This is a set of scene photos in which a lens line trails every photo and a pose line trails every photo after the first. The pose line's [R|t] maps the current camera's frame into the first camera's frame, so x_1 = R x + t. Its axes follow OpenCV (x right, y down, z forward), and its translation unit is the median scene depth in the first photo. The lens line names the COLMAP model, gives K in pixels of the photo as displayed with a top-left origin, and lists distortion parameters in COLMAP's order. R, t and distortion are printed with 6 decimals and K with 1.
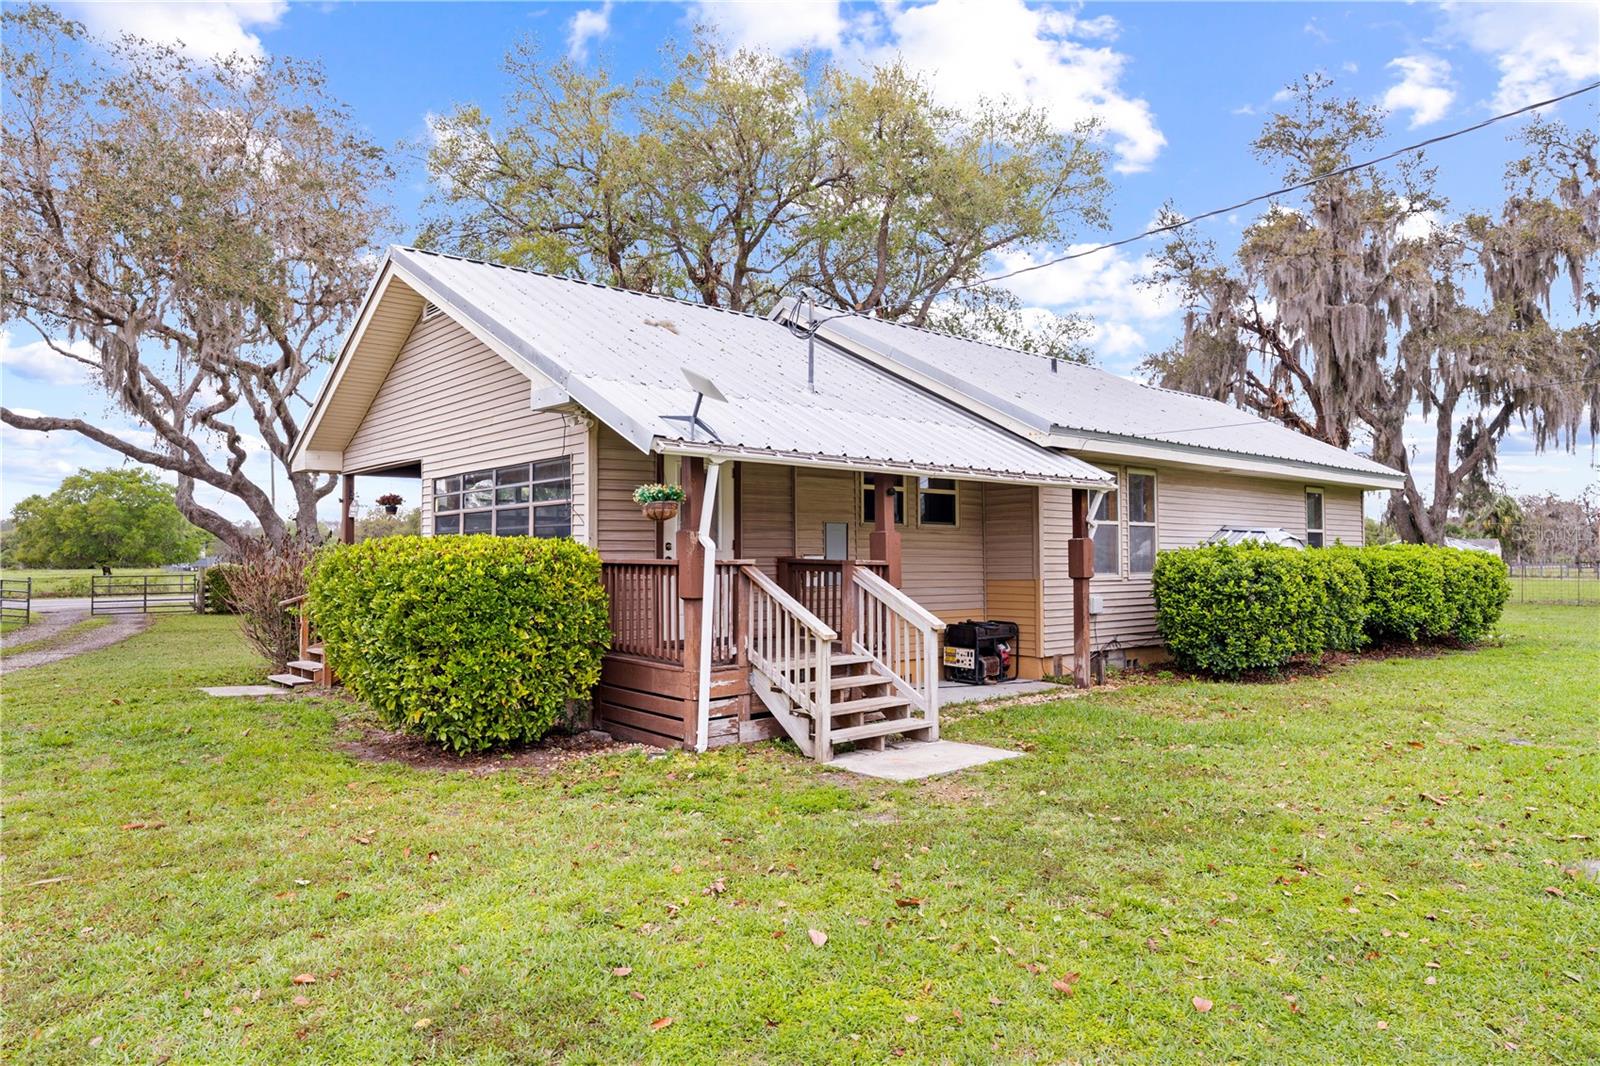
lens RADIAL K [[990.4, 0, 800.0], [0, 990.4, 533.0], [0, 0, 1]] dist [-0.000457, -0.000028]
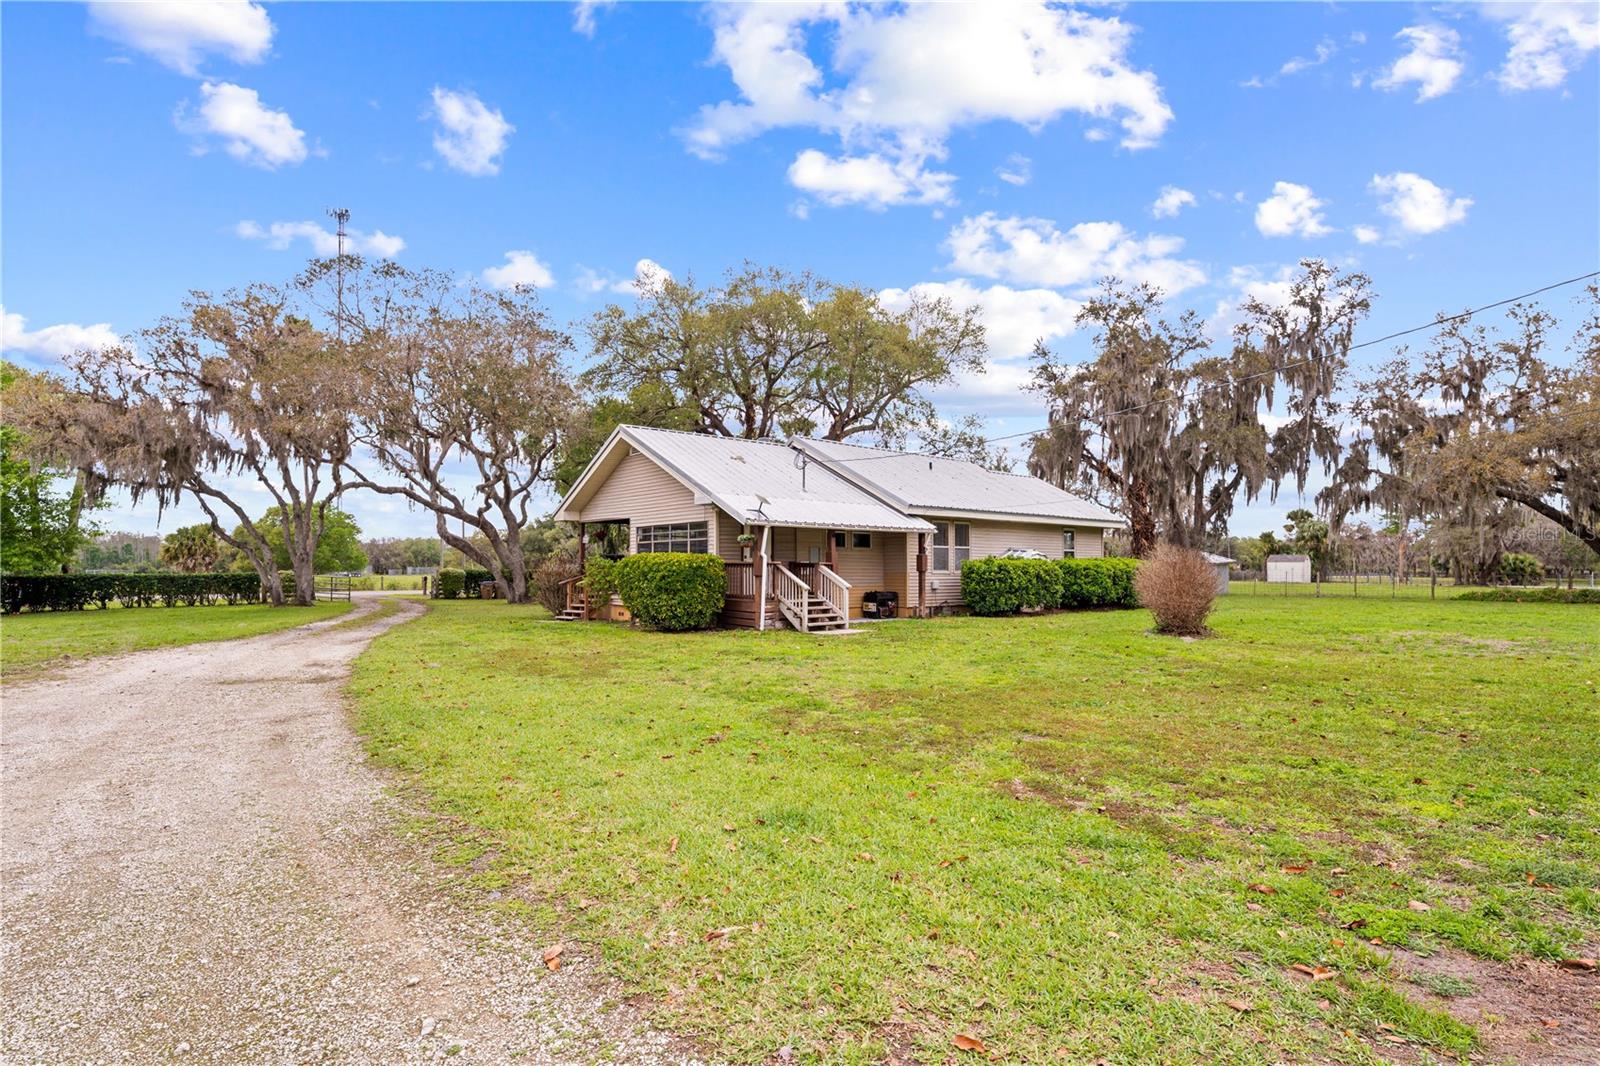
lens RADIAL K [[827.3, 0, 800.0], [0, 827.3, 533.0], [0, 0, 1]] dist [0.000189, 0.000011]
pose [[0.999927, 0.001890, -0.011896, 0.024194], [-0.002117, 0.999816, -0.019090, -0.006497], [0.011858, 0.019114, 0.999747, -0.918067]]
